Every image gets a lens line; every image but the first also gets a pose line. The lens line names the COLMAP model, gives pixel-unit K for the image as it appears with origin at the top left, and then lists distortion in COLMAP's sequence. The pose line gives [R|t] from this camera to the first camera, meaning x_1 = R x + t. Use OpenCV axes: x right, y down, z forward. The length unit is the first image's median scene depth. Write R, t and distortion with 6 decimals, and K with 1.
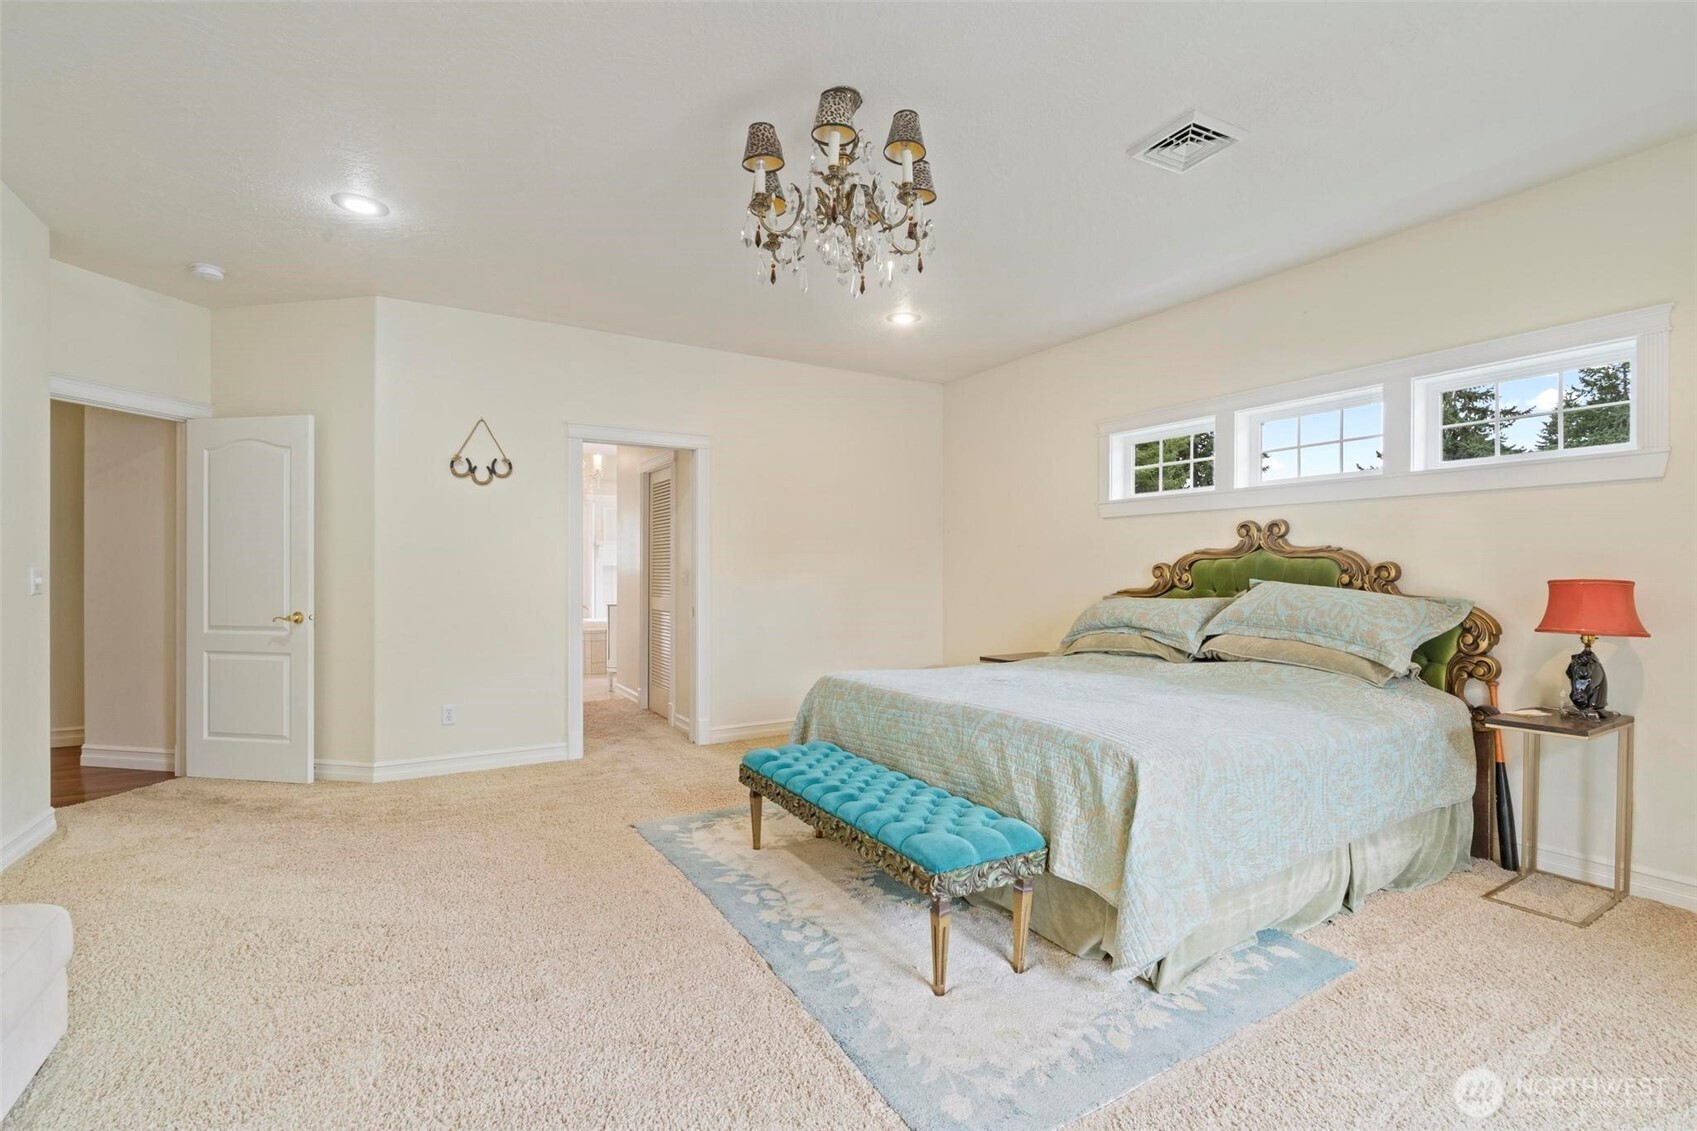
lens RADIAL K [[779.8, 0, 855.6], [0, 779.8, 574.2], [0, 0, 1]] dist [-0.007733, 0.000903]
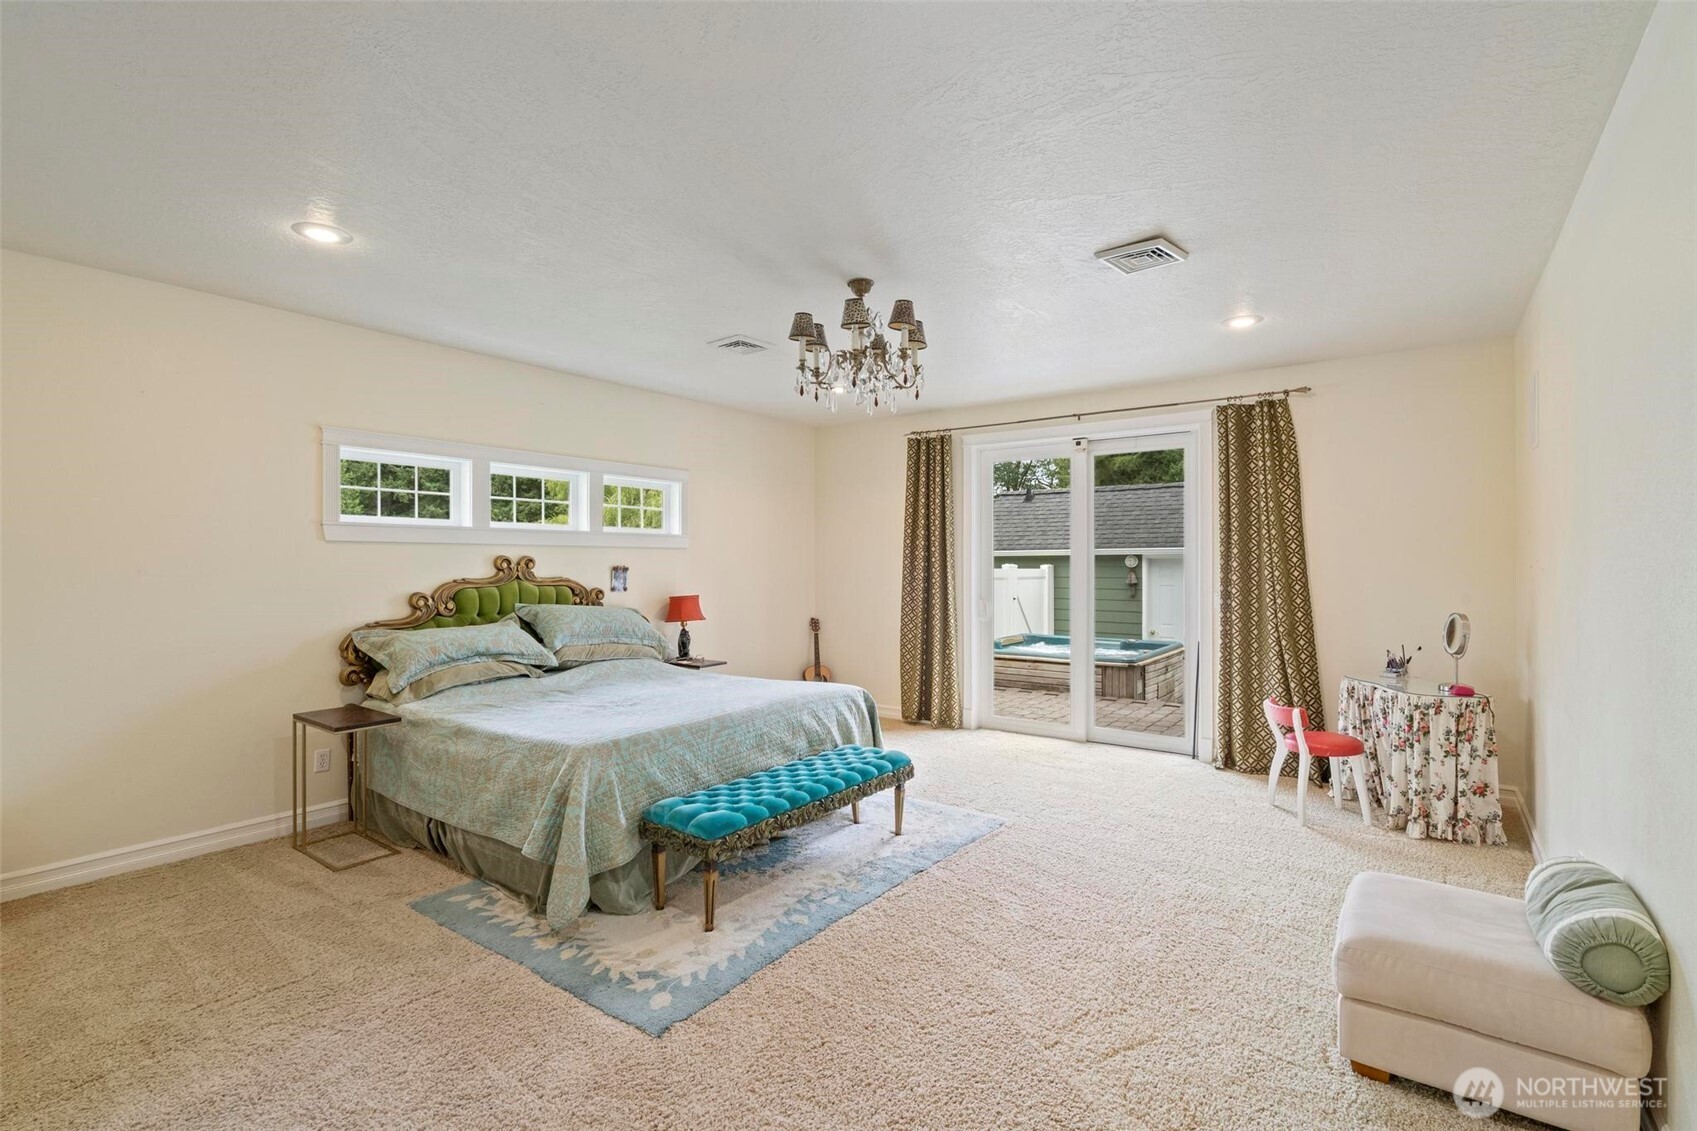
lens RADIAL K [[779.8, 0, 853.3], [0, 779.8, 561.4], [0, 0, 1]] dist [-0.007733, 0.000903]
pose [[-0.396442, 0.000155, 0.918060, -0.928563], [0.000568, 1.000000, 0.000077, -0.066619], [-0.918060, 0.000552, -0.396442, 1.095733]]
